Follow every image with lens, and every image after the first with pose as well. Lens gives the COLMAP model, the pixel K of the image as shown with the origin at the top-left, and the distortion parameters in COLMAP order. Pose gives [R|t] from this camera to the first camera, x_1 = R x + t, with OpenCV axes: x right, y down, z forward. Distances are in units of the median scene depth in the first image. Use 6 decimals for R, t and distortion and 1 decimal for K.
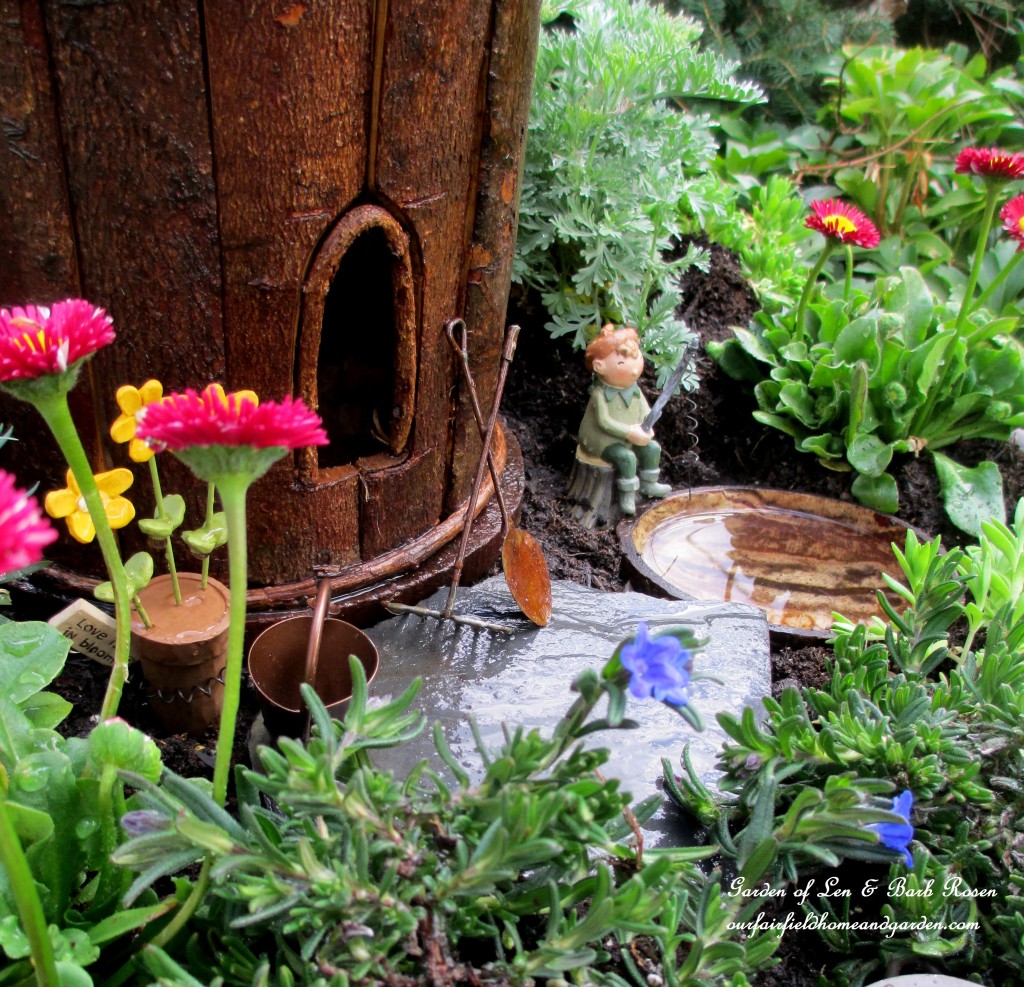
lens RADIAL K [[1150.0, 0, 502.1], [0, 1150.0, 661.2], [0, 0, 1]] dist [-0.039048, 0.000000]
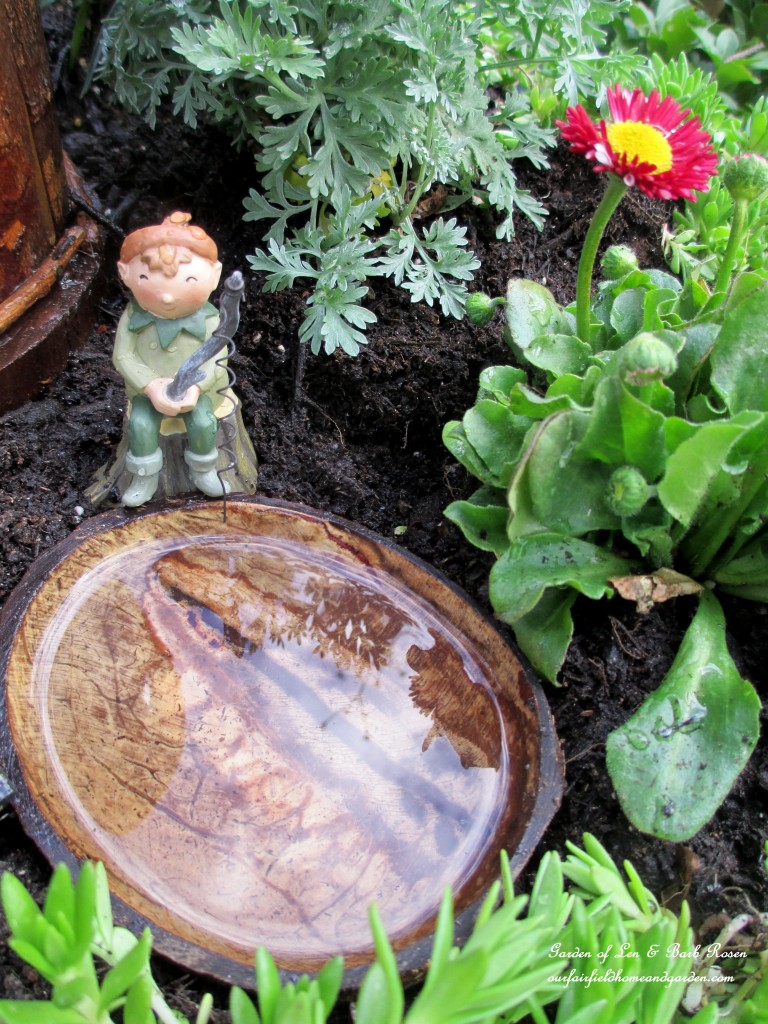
lens RADIAL K [[844.5, 0, 377.4], [0, 844.5, 511.5], [0, 0, 1]] dist [-0.063043, 0.018344]
pose [[0.840375, 0.400436, -0.365267, 0.570214], [-0.366051, 0.916321, 0.162367, -0.357804], [0.399720, -0.002743, 0.916633, 0.874116]]
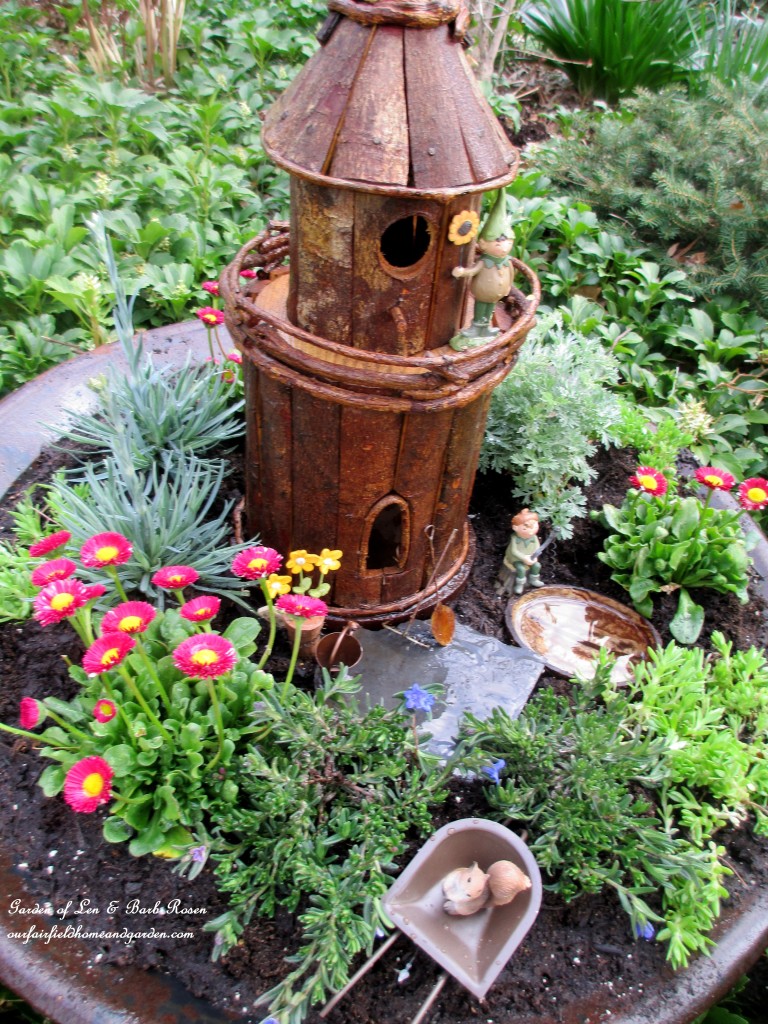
lens RADIAL K [[844.5, 0, 385.5], [0, 844.5, 509.4], [0, 0, 1]] dist [-0.063043, 0.018344]
pose [[0.936525, 0.209949, -0.280790, 0.412936], [-0.213099, 0.976833, 0.019633, -0.371577], [0.278407, 0.041449, 0.959569, -0.888584]]
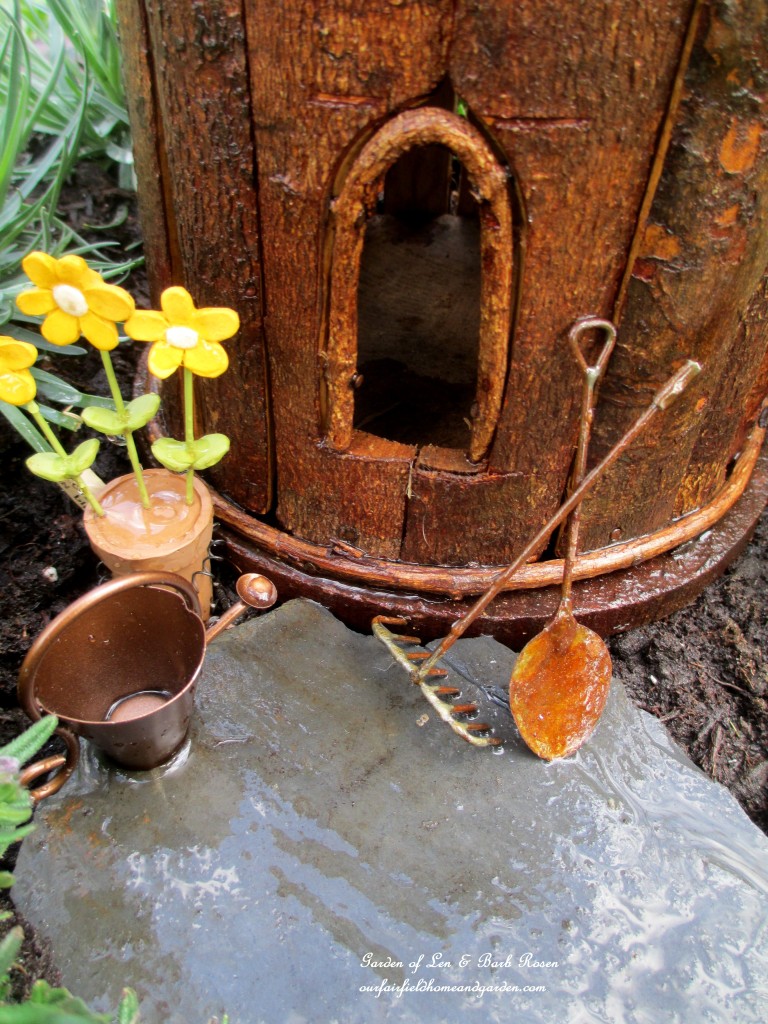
lens RADIAL K [[844.5, 0, 381.3], [0, 844.5, 518.2], [0, 0, 1]] dist [-0.063043, 0.018344]
pose [[0.677221, 0.461676, -0.572911, 0.224812], [-0.444143, 0.877287, 0.181947, -0.243560], [0.586608, 0.131236, 0.799168, 0.577885]]
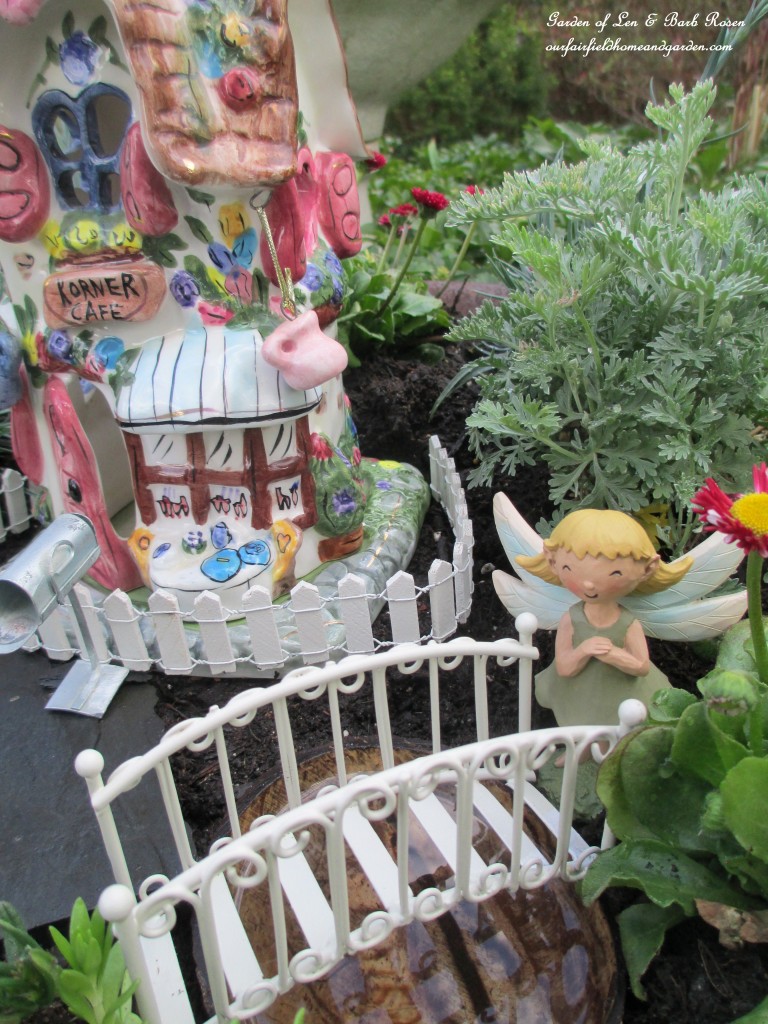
lens RADIAL K [[844.5, 0, 361.9], [0, 844.5, 510.4], [0, 0, 1]] dist [-0.063043, 0.018344]
pose [[0.402610, 0.305570, -0.862863, 0.840218], [-0.476256, 0.874930, 0.087624, -0.460435], [0.781720, 0.375665, 0.497785, 0.887312]]
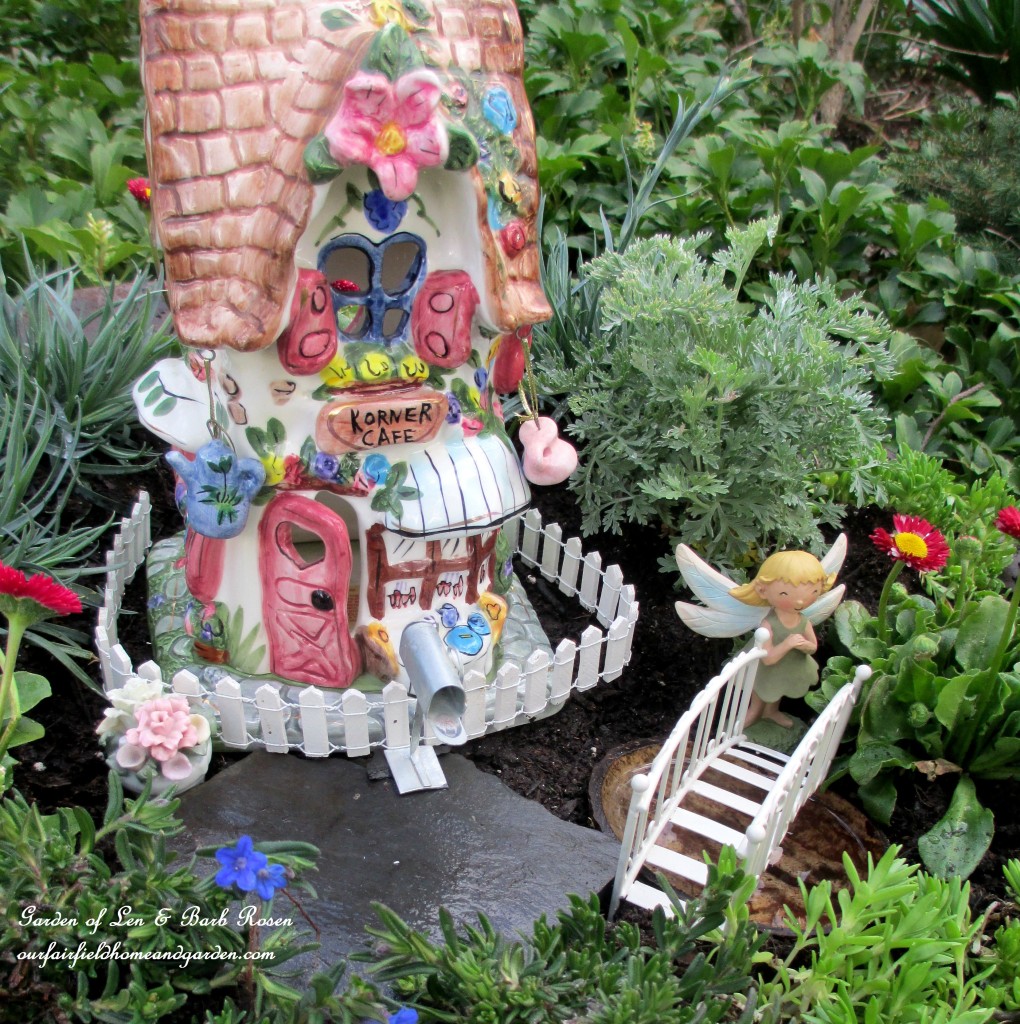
lens RADIAL K [[1153.3, 0, 524.4], [0, 1153.3, 721.1], [0, 0, 1]] dist [-0.071424, 0.000000]
pose [[0.853280, 0.316073, -0.414742, 0.683961], [-0.332282, 0.942542, 0.034681, -0.213555], [0.401874, 0.108219, 0.909278, -0.110842]]
